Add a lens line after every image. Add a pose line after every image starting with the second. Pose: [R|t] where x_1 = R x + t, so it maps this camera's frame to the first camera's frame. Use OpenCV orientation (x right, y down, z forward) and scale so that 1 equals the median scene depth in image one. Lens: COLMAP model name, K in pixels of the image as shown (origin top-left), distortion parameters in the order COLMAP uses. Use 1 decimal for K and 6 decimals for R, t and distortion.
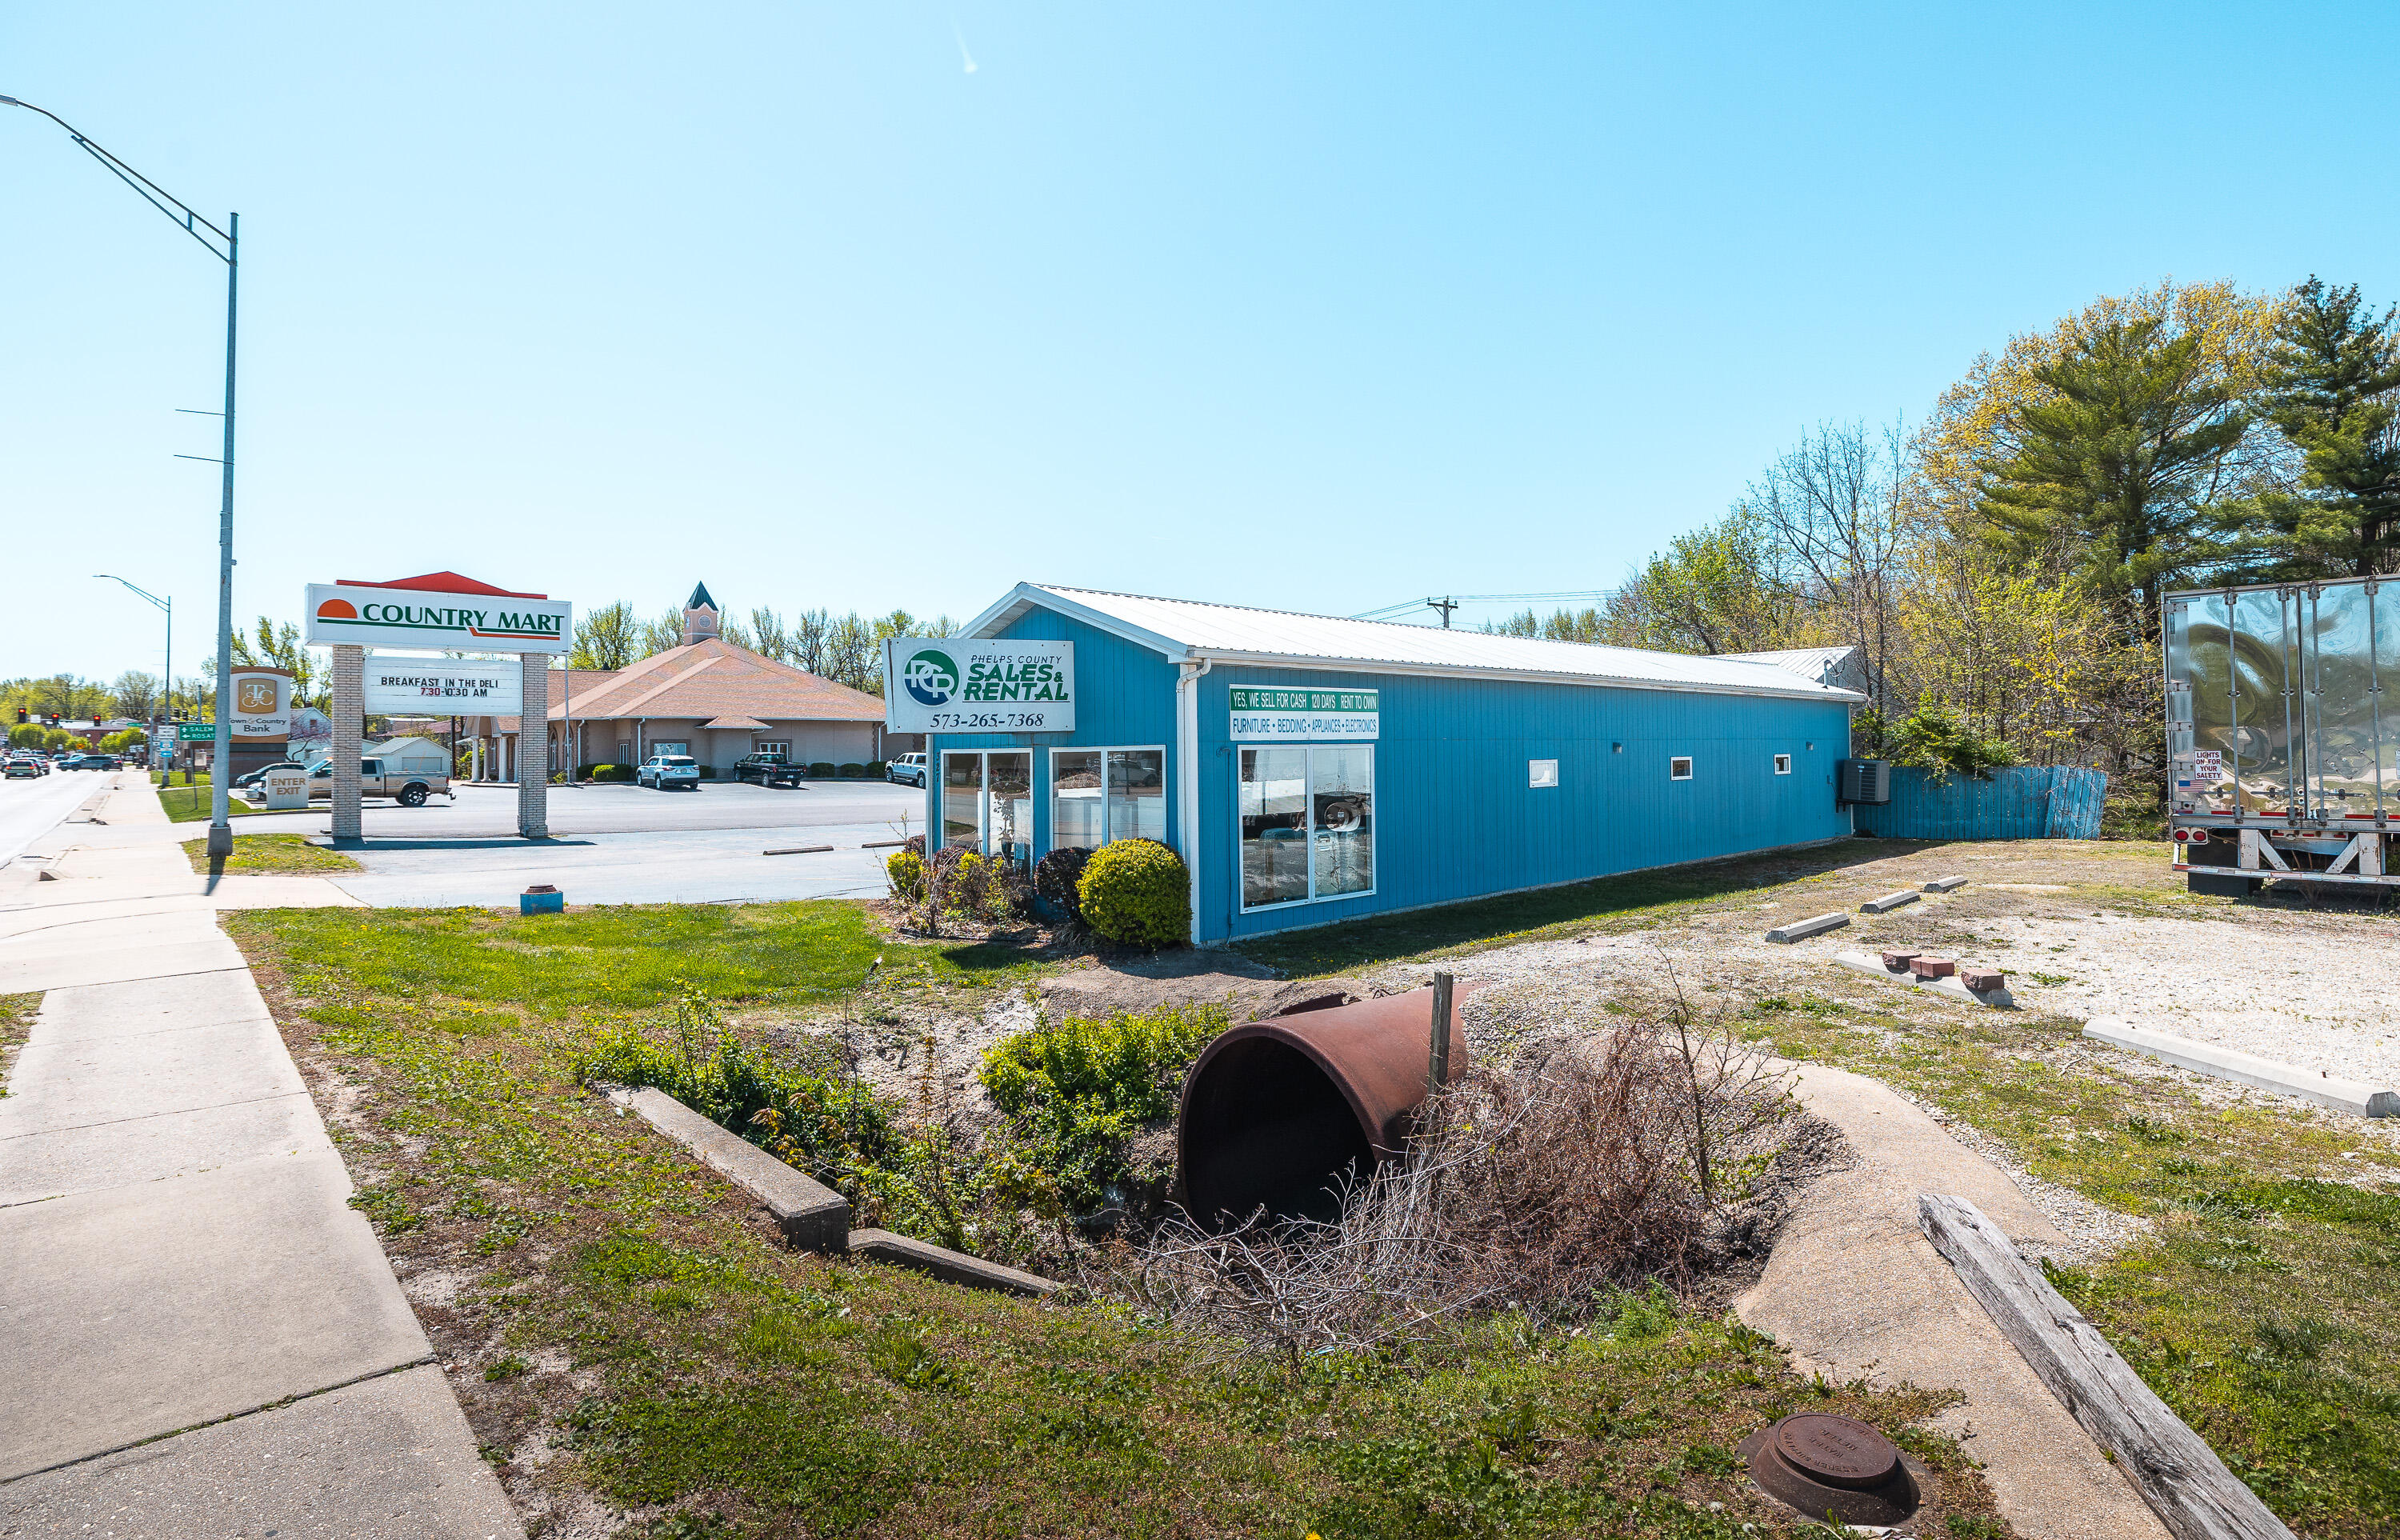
lens RADIAL K [[1225.6, 0, 1206.0], [0, 1225.6, 752.2], [0, 0, 1]] dist [0.031484, 0.000589]
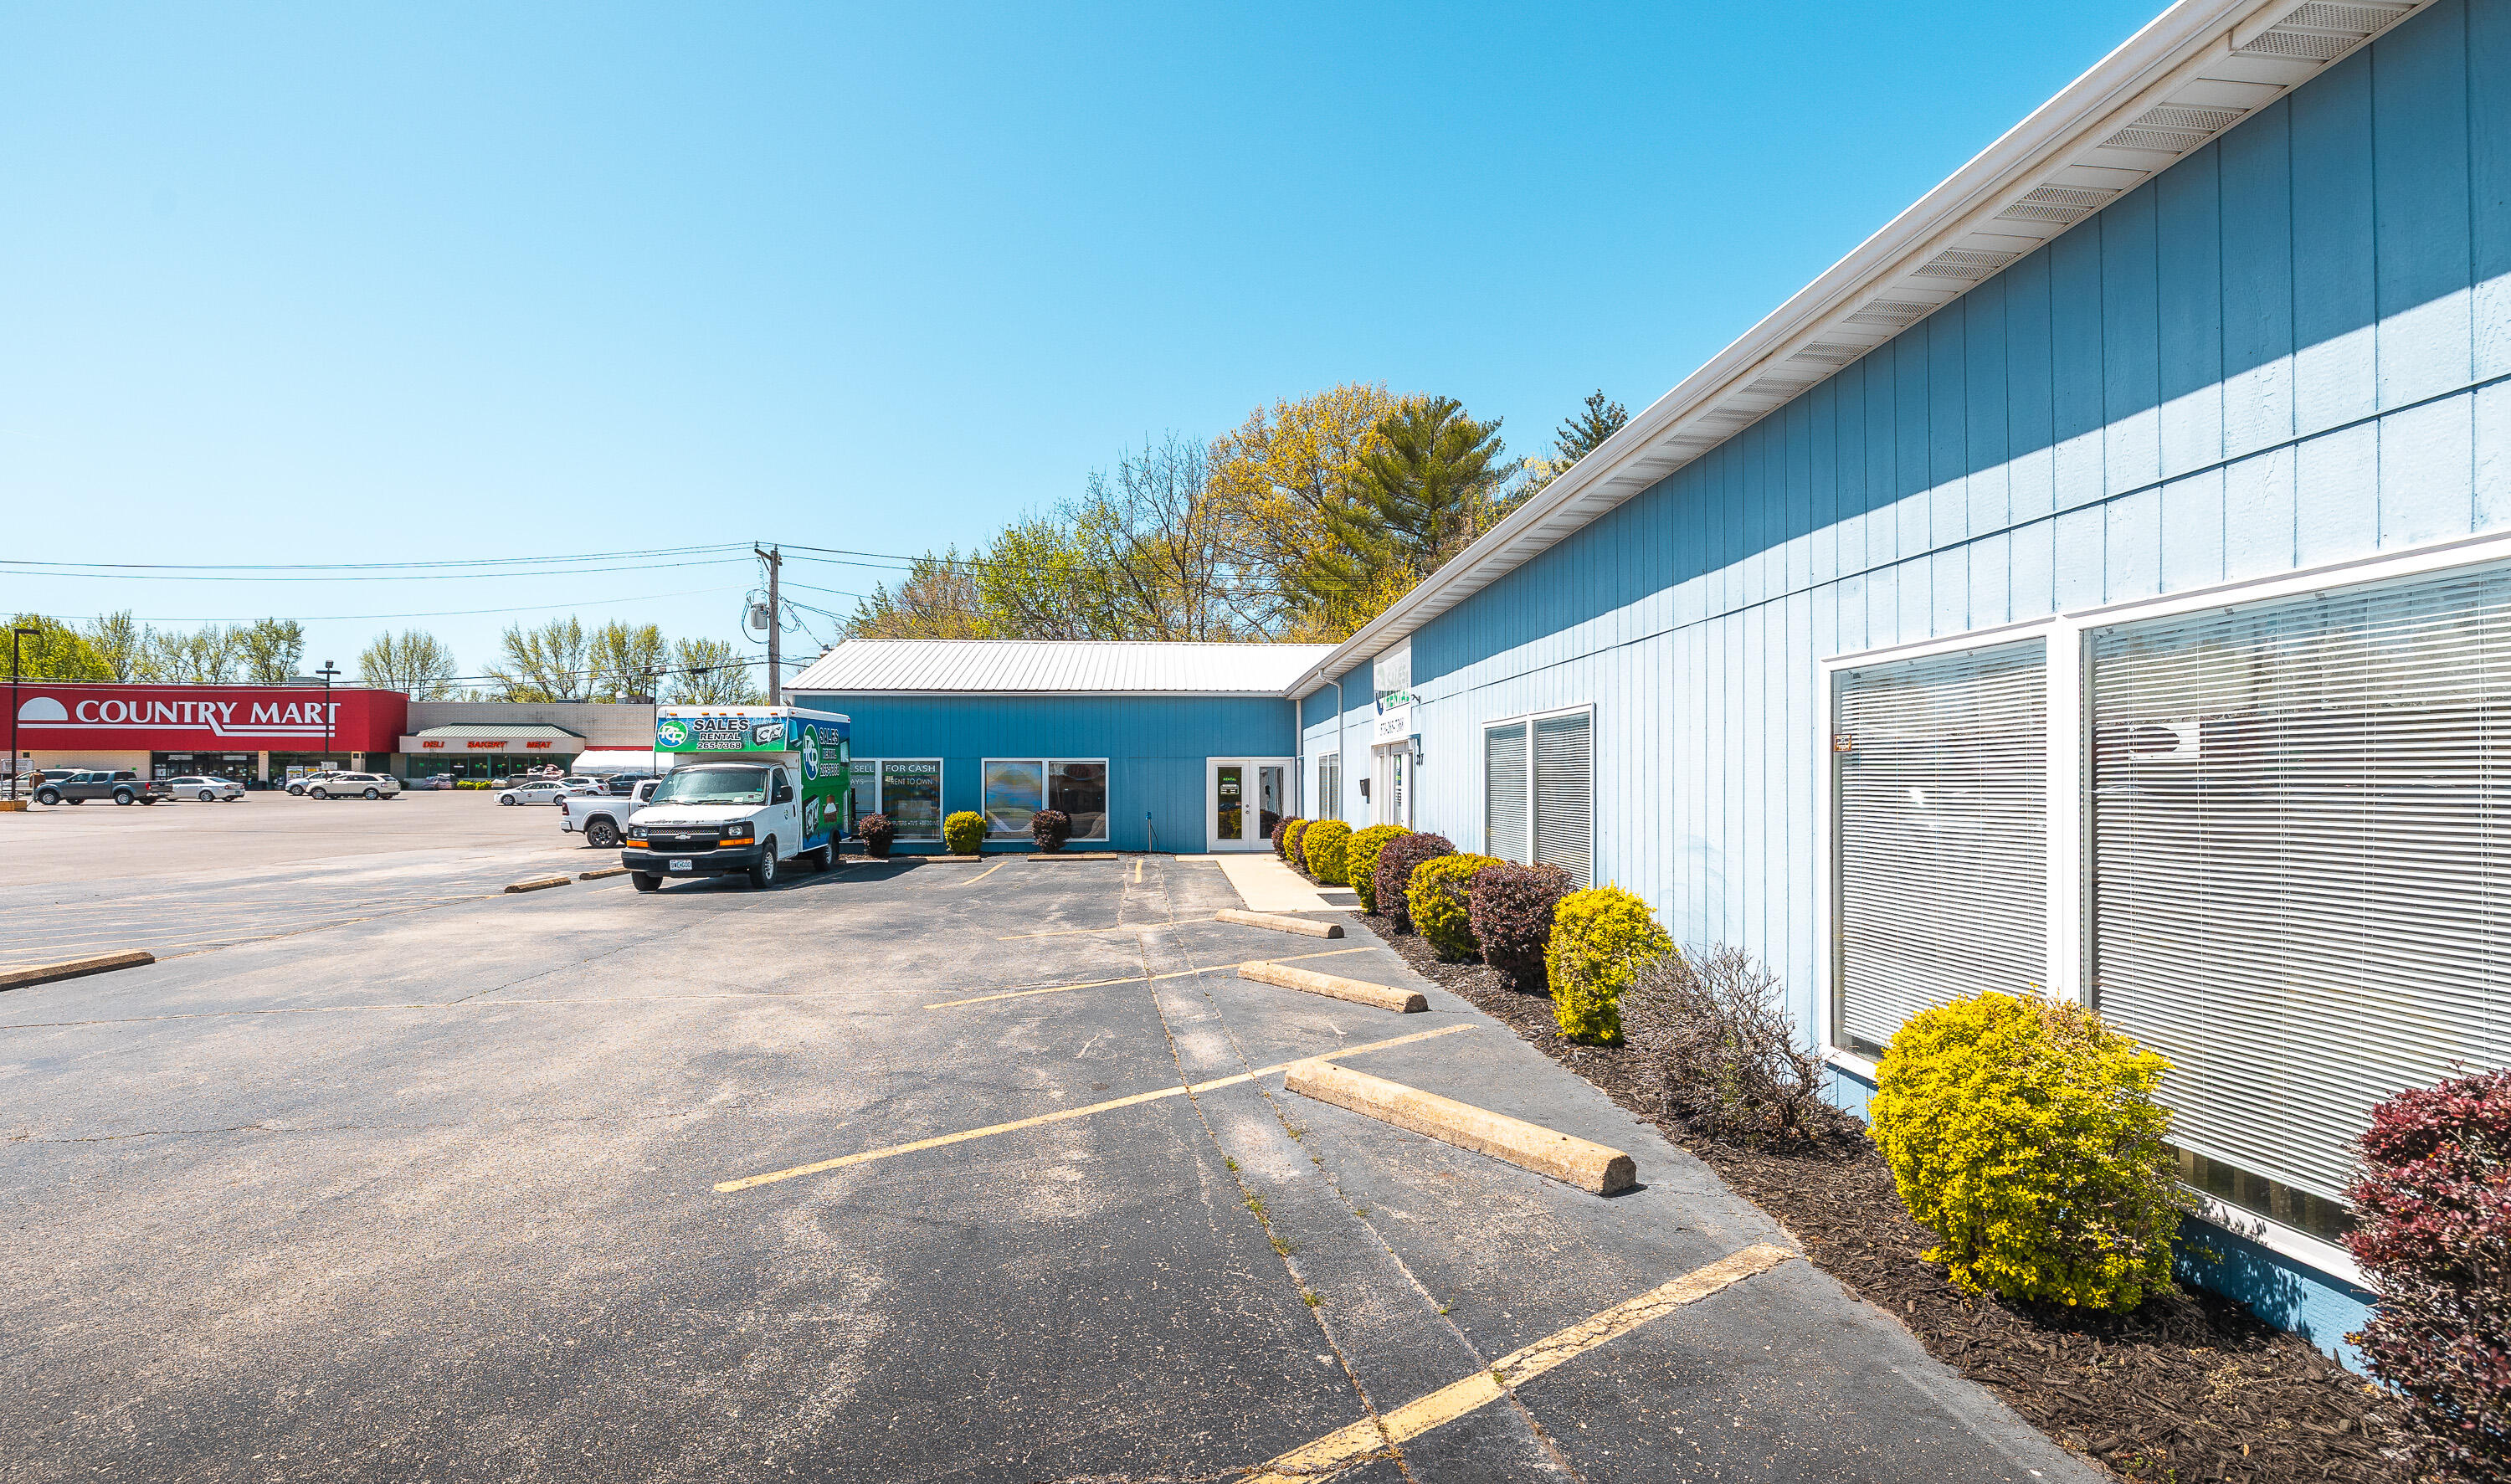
lens RADIAL K [[1137.7, 0, 1255.5], [0, 1137.7, 742.0], [0, 0, 1]] dist [0.002088, 0.000344]
pose [[0.635844, 0.038438, 0.770860, -0.219816], [-0.005076, 0.998946, -0.045624, 0.026162], [-0.771801, 0.025097, 0.635369, 0.620091]]
